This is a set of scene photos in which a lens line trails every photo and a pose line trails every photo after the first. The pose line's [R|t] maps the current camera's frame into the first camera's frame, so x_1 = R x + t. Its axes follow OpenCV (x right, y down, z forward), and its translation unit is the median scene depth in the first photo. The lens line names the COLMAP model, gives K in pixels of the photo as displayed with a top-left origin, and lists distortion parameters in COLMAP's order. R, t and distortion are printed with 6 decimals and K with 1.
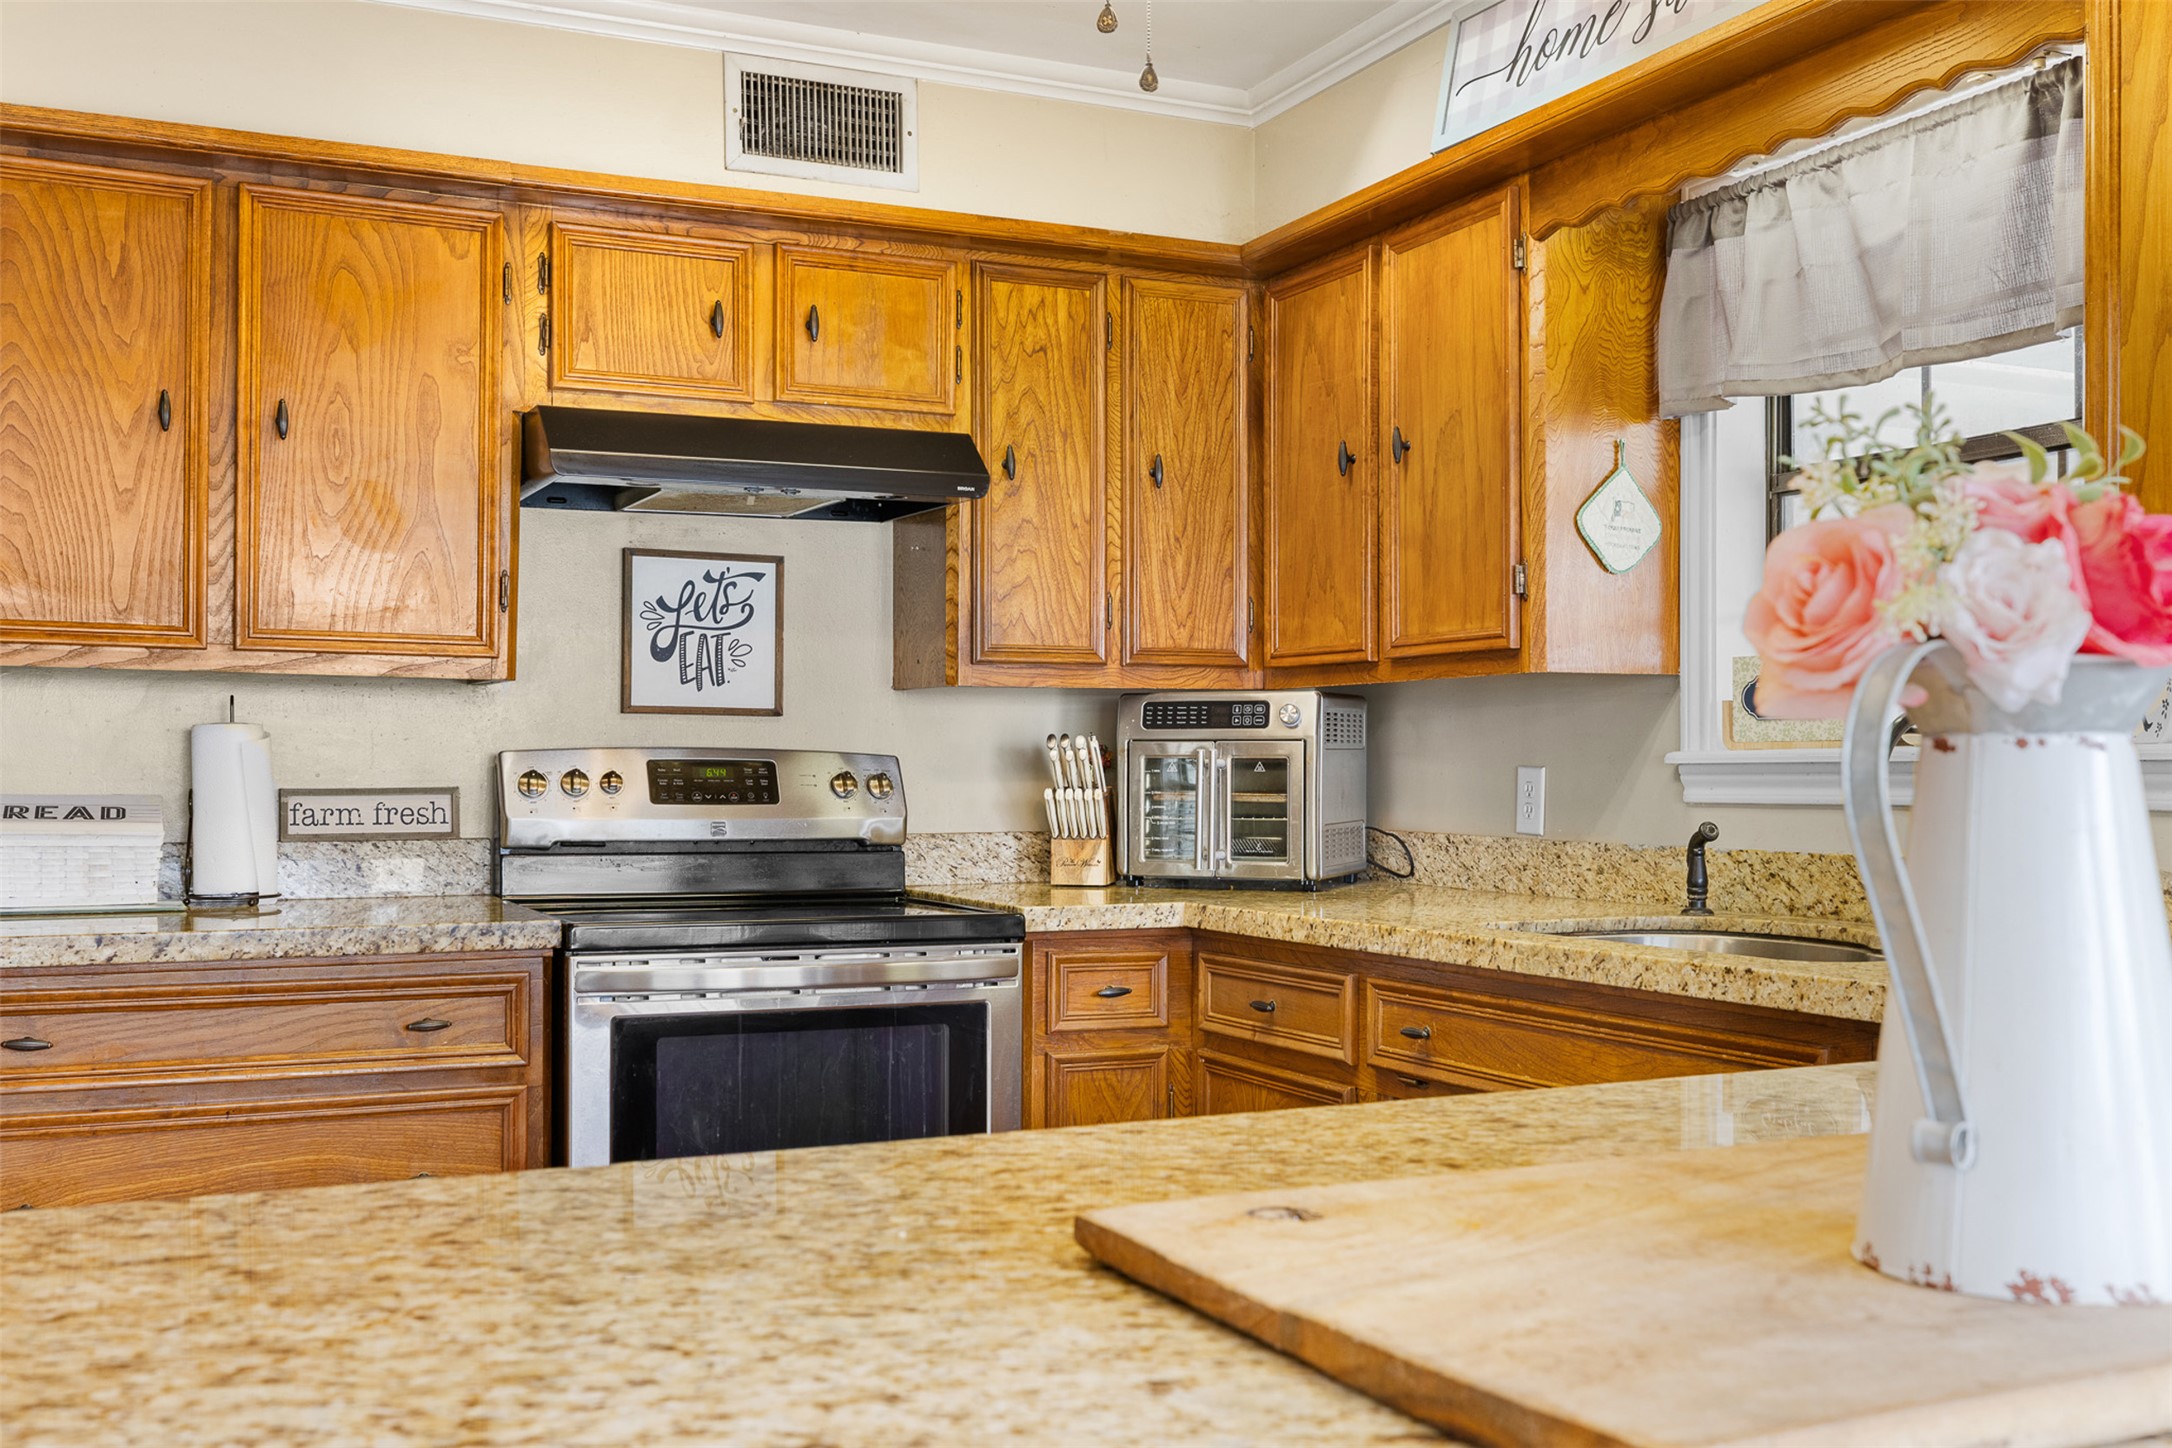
lens RADIAL K [[2153.2, 0, 1086.8], [0, 2153.2, 735.5], [0, 0, 1]] dist [0.019522, 0.000000]
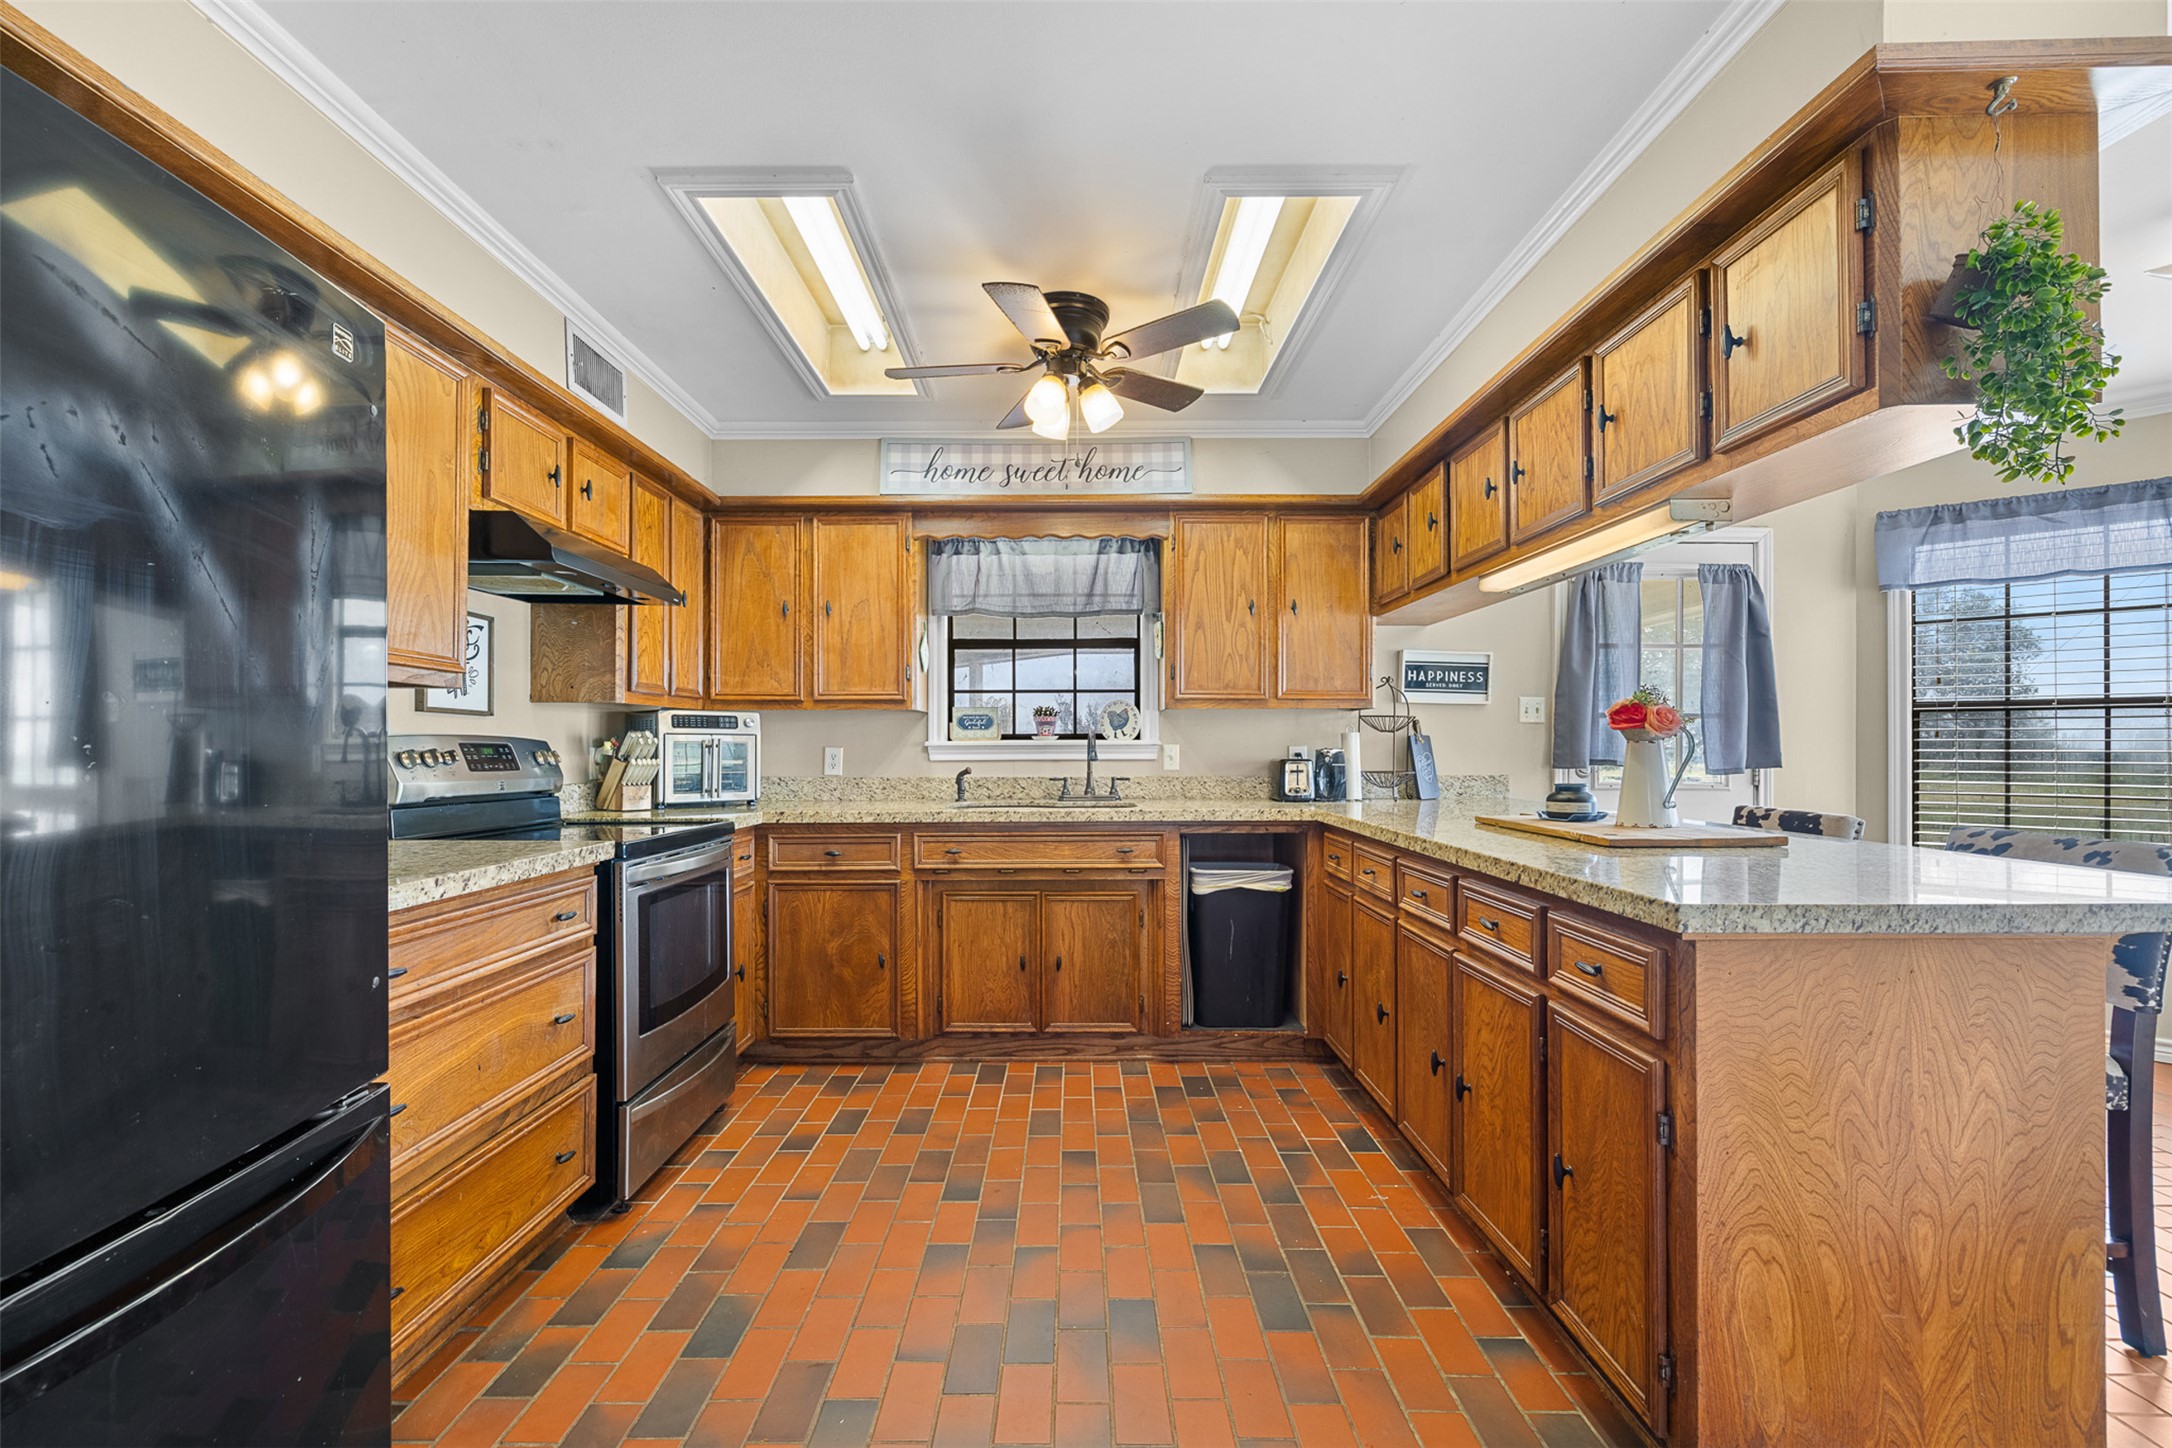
lens RADIAL K [[922.4, 0, 1081.8], [0, 922.4, 733.5], [0, 0, 1]] dist [-0.000993, 0.000056]
pose [[0.416321, 0.013327, 0.909120, -0.623784], [-0.014215, 0.999866, -0.008148, 0.003789], [-0.909106, -0.009531, 0.416455, 0.329033]]
